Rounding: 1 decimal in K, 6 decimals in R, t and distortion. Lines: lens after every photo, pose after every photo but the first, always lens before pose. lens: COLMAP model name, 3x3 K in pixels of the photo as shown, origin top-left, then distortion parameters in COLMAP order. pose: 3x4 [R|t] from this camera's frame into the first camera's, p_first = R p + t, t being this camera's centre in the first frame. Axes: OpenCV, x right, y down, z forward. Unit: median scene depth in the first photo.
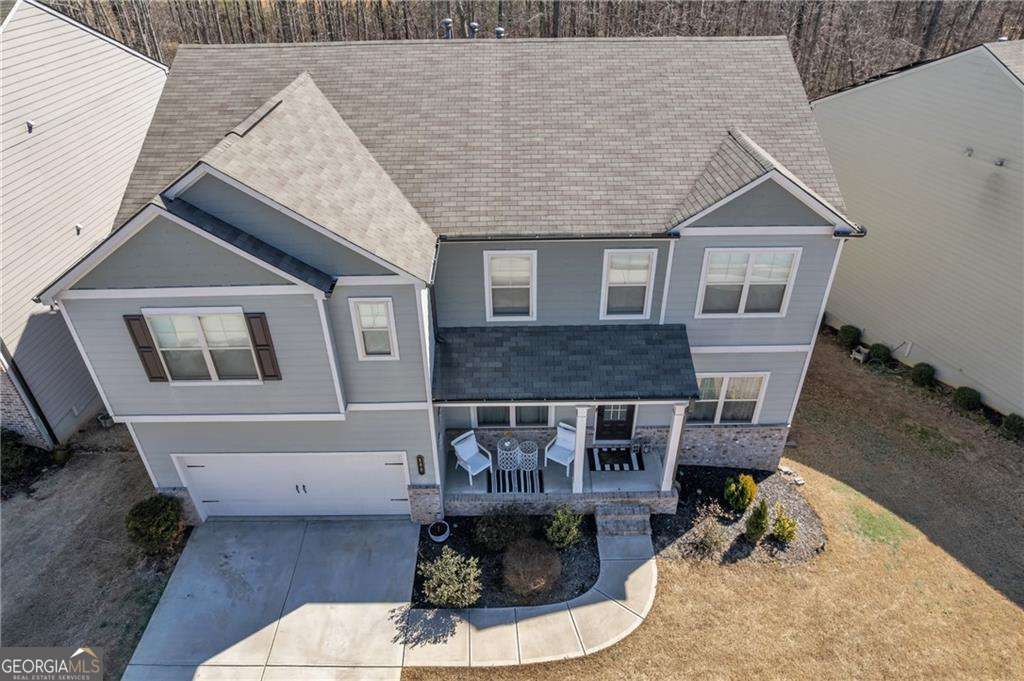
lens RADIAL K [[653.2, 0, 520.8], [0, 653.2, 344.0], [0, 0, 1]] dist [-0.014806, 0.002858]
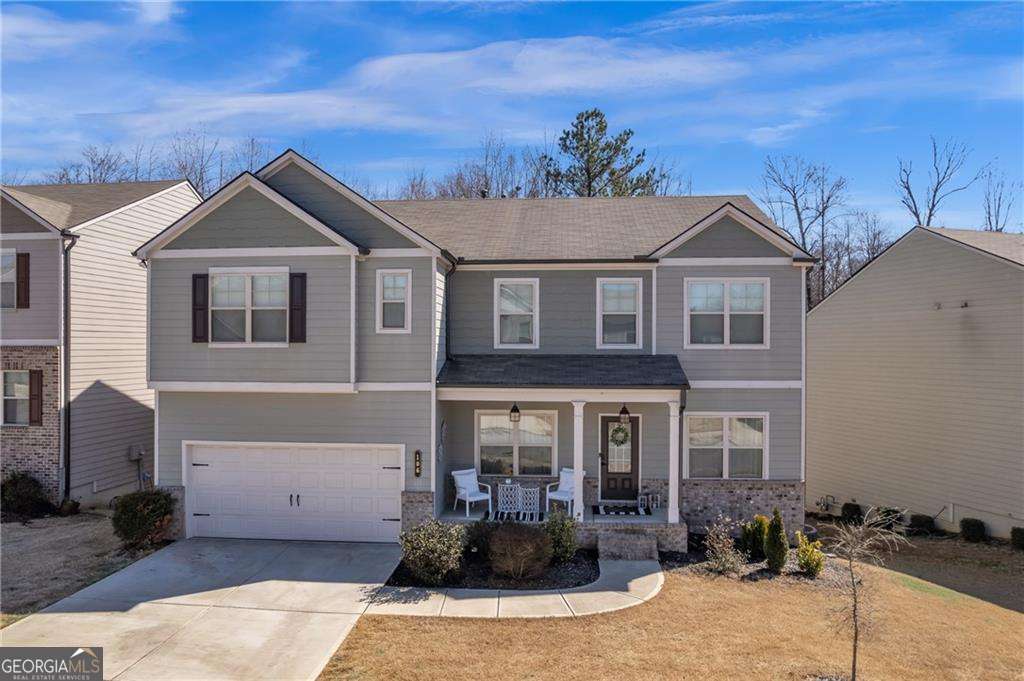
lens RADIAL K [[653.2, 0, 521.1], [0, 653.2, 350.7], [0, 0, 1]] dist [-0.014806, 0.002858]
pose [[0.996940, 0.010553, -0.077458, 0.079649], [-0.051726, 0.831974, -0.552398, 0.582019], [0.058613, 0.554714, 0.829974, 0.082953]]
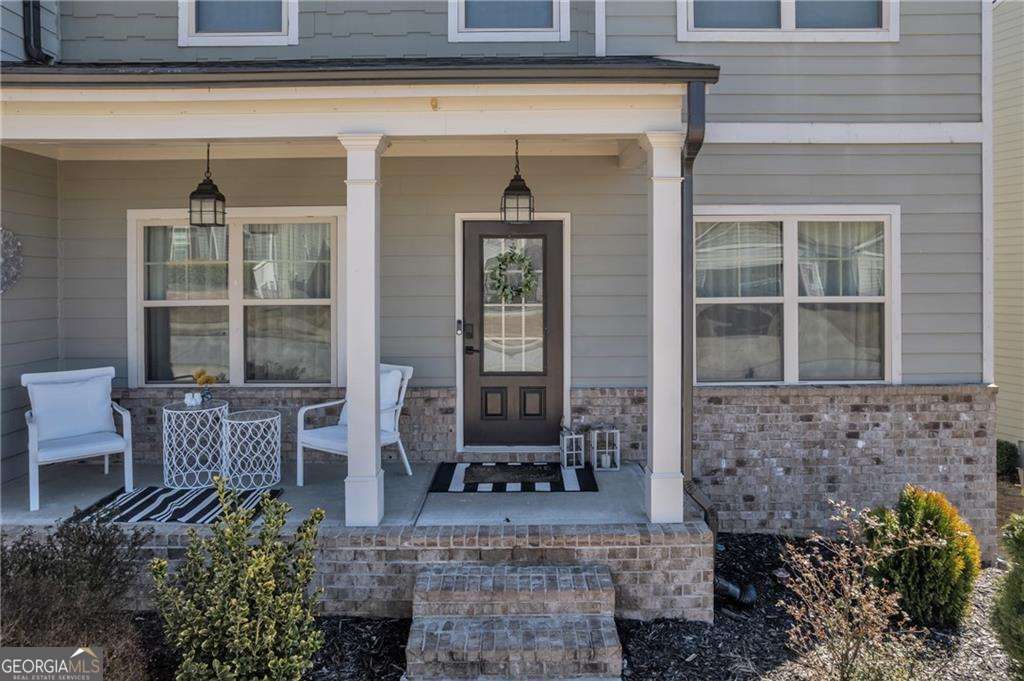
lens RADIAL K [[695.0, 0, 509.4], [0, 695.0, 251.2], [0, 0, 1]] dist [-0.023948, 0.002233]
pose [[0.999905, 0.004910, -0.012869, 0.165743], [-0.011434, 0.816847, -0.576741, 0.325161], [0.007680, 0.576834, 0.816825, 0.722135]]
